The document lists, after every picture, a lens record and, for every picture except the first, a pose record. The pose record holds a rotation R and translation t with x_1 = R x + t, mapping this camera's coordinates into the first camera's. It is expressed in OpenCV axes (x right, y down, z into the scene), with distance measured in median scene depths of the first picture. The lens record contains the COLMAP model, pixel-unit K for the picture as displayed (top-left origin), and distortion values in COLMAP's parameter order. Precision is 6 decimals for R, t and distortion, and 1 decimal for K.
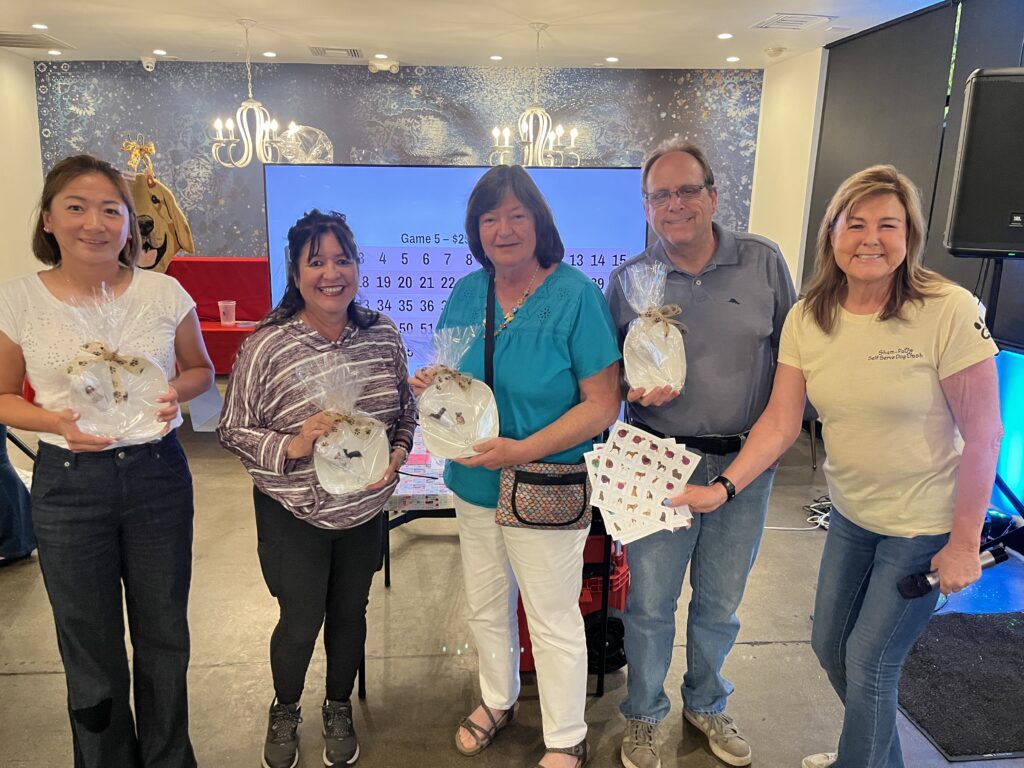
lens RADIAL K [[758.0, 0, 512.0], [0, 758.0, 384.0], [0, 0, 1]] dist [0.060920, -0.075406]
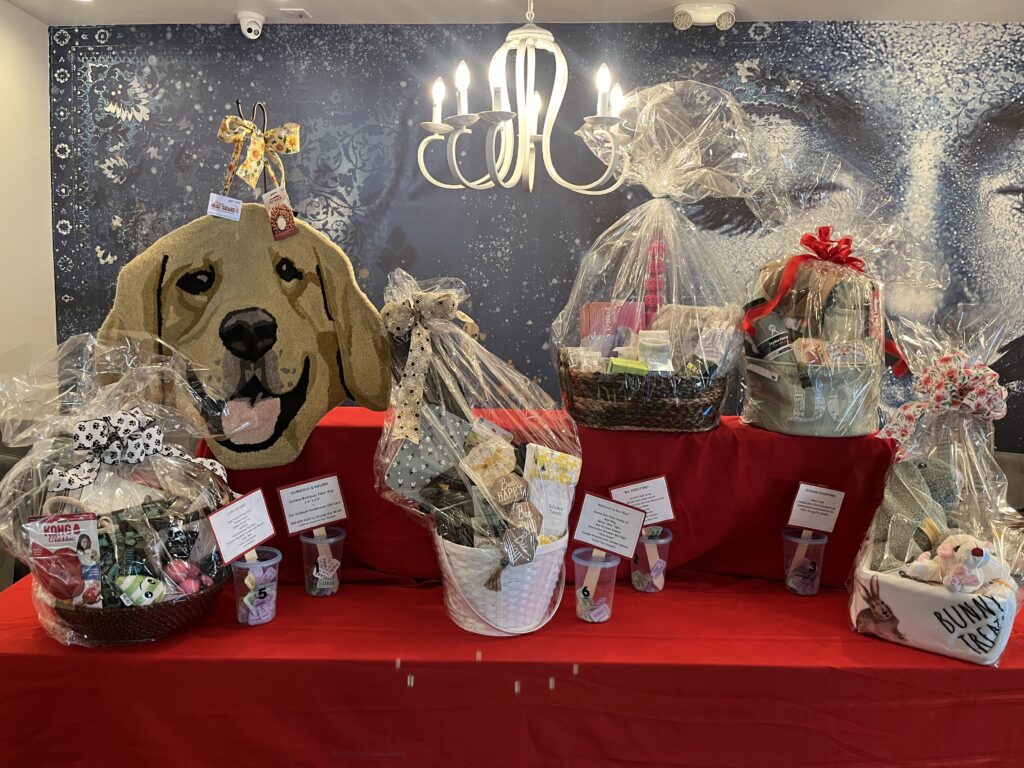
lens RADIAL K [[770.9, 0, 512.0], [0, 770.9, 384.0], [0, 0, 1]] dist [0.017941, -0.005351]
pose [[0.998644, 0.017649, -0.048975, -0.259210], [-0.022138, 0.995448, -0.092700, -0.117250], [0.047116, 0.093658, 0.994489, 0.489116]]
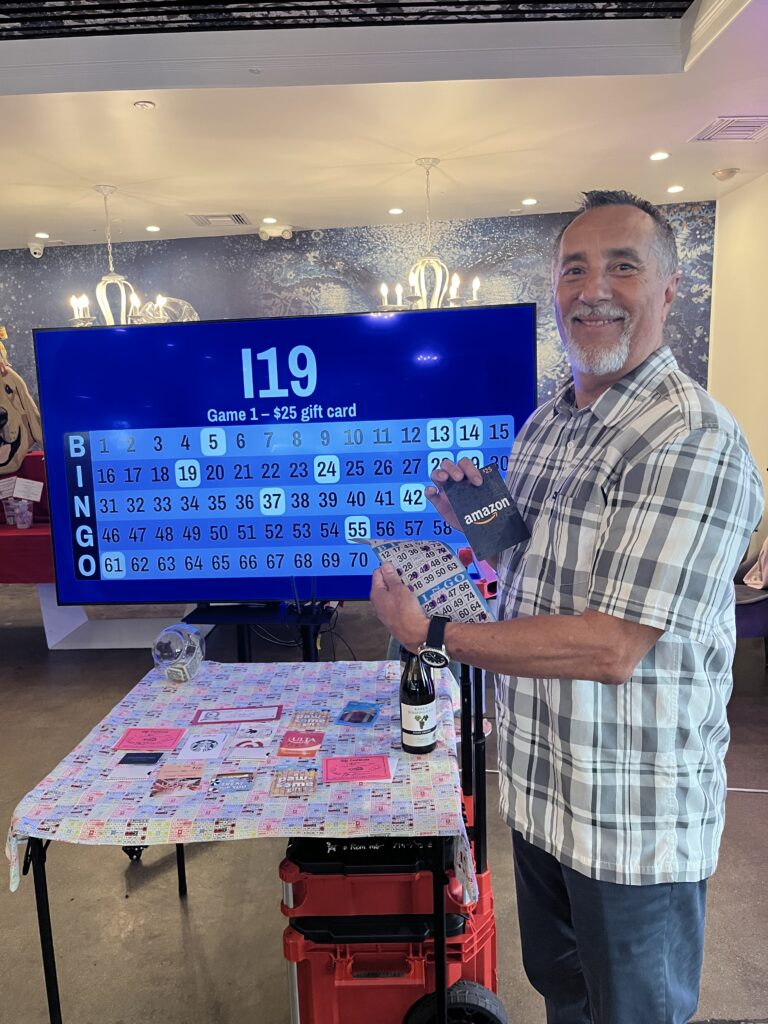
lens RADIAL K [[770.9, 0, 384.0], [0, 770.9, 512.0], [0, 0, 1]] dist [0.017941, -0.005351]
pose [[0.991805, -0.031095, -0.123922, 0.060232], [0.022368, 0.997211, -0.071204, -0.018152], [0.125790, 0.067849, 0.989734, 0.132302]]
